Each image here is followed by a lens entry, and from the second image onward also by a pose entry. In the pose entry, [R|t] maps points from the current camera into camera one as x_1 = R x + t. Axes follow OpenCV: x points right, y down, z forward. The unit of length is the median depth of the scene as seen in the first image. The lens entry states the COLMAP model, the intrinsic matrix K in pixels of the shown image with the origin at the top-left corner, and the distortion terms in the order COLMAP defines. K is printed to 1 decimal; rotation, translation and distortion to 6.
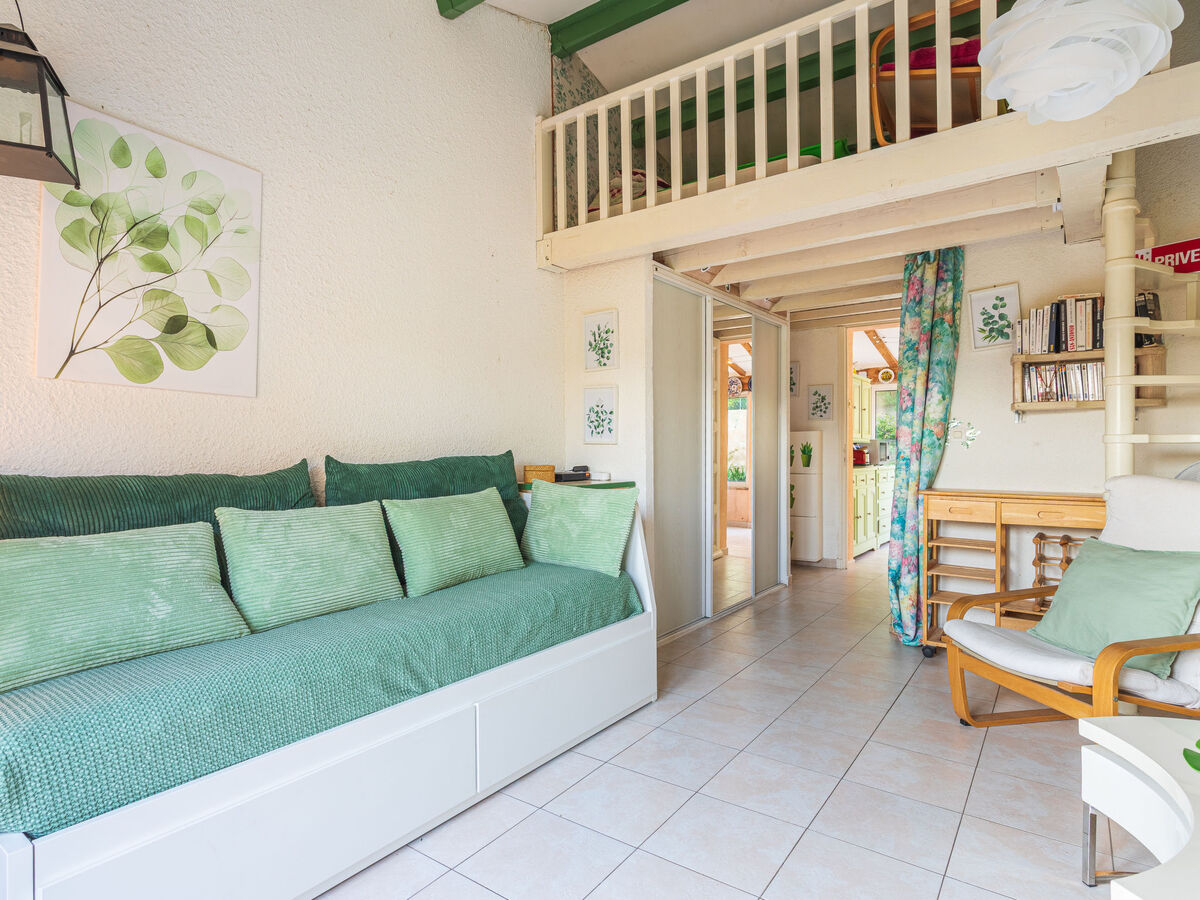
lens RADIAL K [[644.6, 0, 609.4], [0, 644.6, 453.2], [0, 0, 1]] dist [-0.002313, 0.003904]
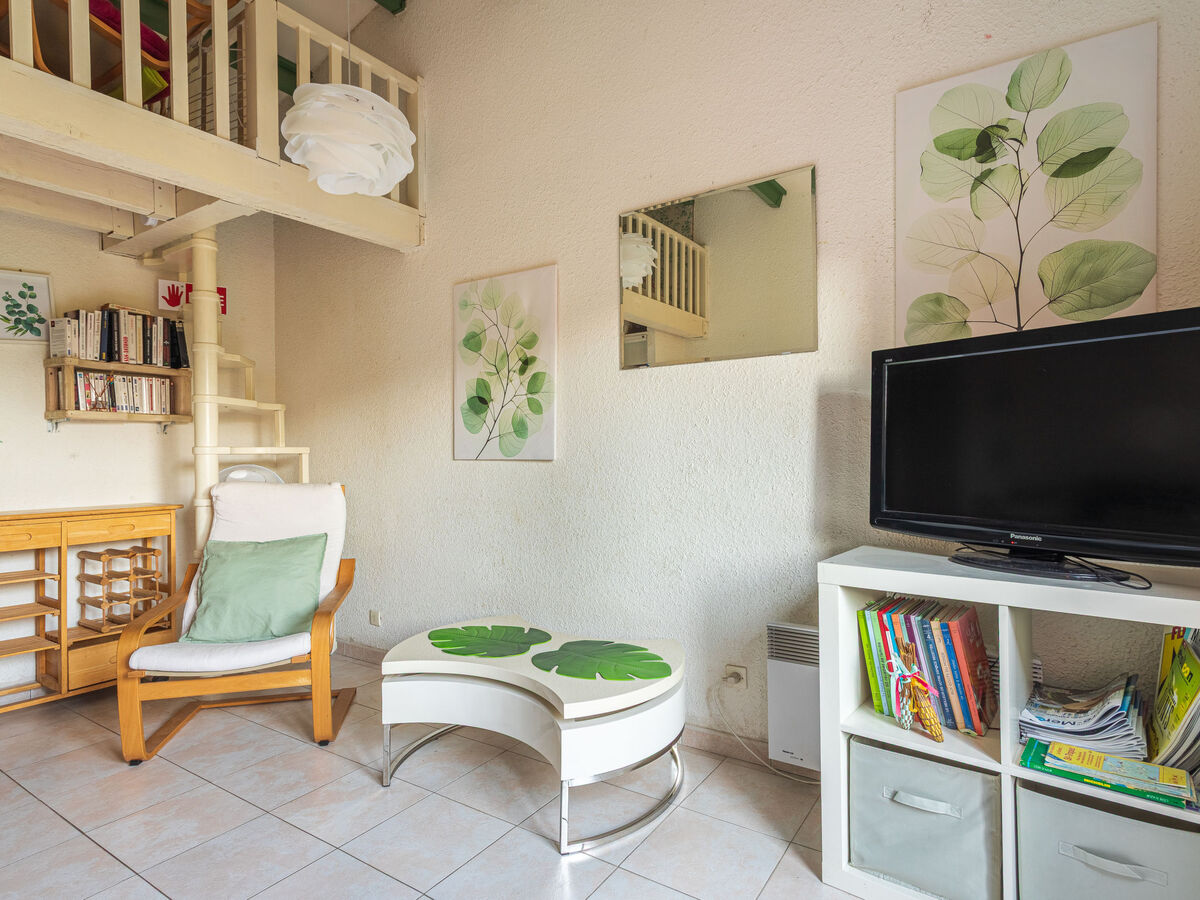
lens RADIAL K [[644.6, 0, 597.2], [0, 644.6, 454.6], [0, 0, 1]] dist [-0.002313, 0.003904]
pose [[-0.014265, 0.002427, 0.999895, -0.283296], [0.019342, 0.999811, -0.002150, 0.000374], [-0.999711, 0.019310, -0.014309, 0.276617]]
